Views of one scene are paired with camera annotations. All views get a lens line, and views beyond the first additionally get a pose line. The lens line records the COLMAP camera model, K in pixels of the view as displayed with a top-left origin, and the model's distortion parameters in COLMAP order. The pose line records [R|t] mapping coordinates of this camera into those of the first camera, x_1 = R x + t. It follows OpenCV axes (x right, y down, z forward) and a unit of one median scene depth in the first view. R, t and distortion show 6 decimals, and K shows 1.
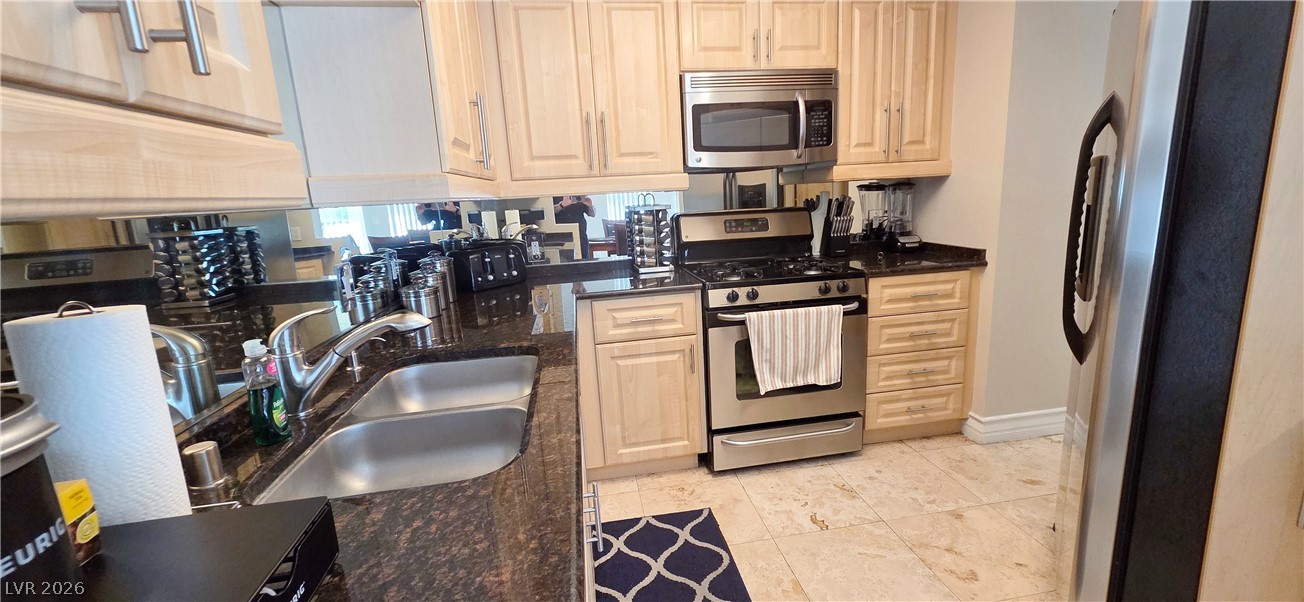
lens RADIAL K [[529.5, 0, 667.6], [0, 529.5, 299.1], [0, 0, 1]] dist [0.006846, -0.001295]
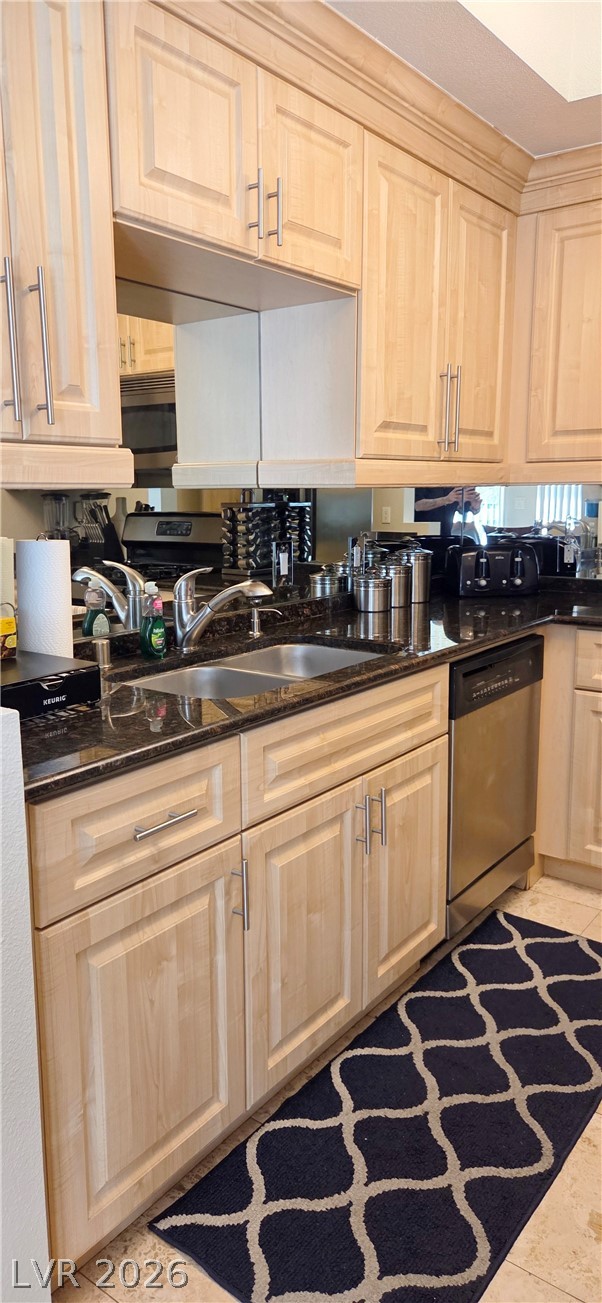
lens RADIAL K [[873.6, 0, 296.0], [0, 873.6, 643.6], [0, 0, 1]] dist [0.052801, -0.031411]
pose [[0.680793, 0.173525, -0.711625, 0.447757], [-0.172515, 0.982189, 0.074460, 0.000136], [0.711871, 0.072074, 0.698603, -0.124831]]
